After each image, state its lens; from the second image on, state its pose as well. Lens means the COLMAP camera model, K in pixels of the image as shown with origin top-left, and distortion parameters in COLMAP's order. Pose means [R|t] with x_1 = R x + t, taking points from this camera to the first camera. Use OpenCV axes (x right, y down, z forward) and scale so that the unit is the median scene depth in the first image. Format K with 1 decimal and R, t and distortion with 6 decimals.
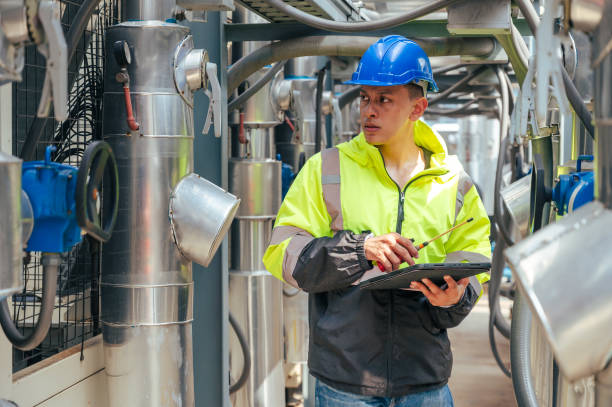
lens RADIAL K [[1082.6, 0, 289.7], [0, 1082.6, 196.7], [0, 0, 1]] dist [0.009062, 0.040676]
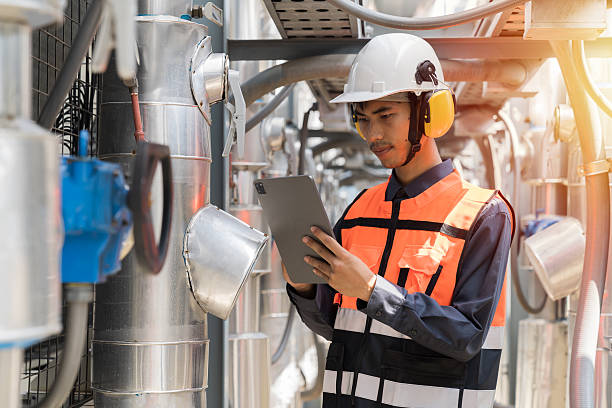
lens RADIAL K [[1073.5, 0, 286.5], [0, 1073.5, 205.4], [0, 0, 1]] dist [0.006534, 0.102878]
pose [[0.996786, 0.009493, 0.079552, -0.092212], [-0.004368, 0.997918, -0.064342, 0.029542], [-0.079997, 0.063788, 0.994752, 0.186171]]
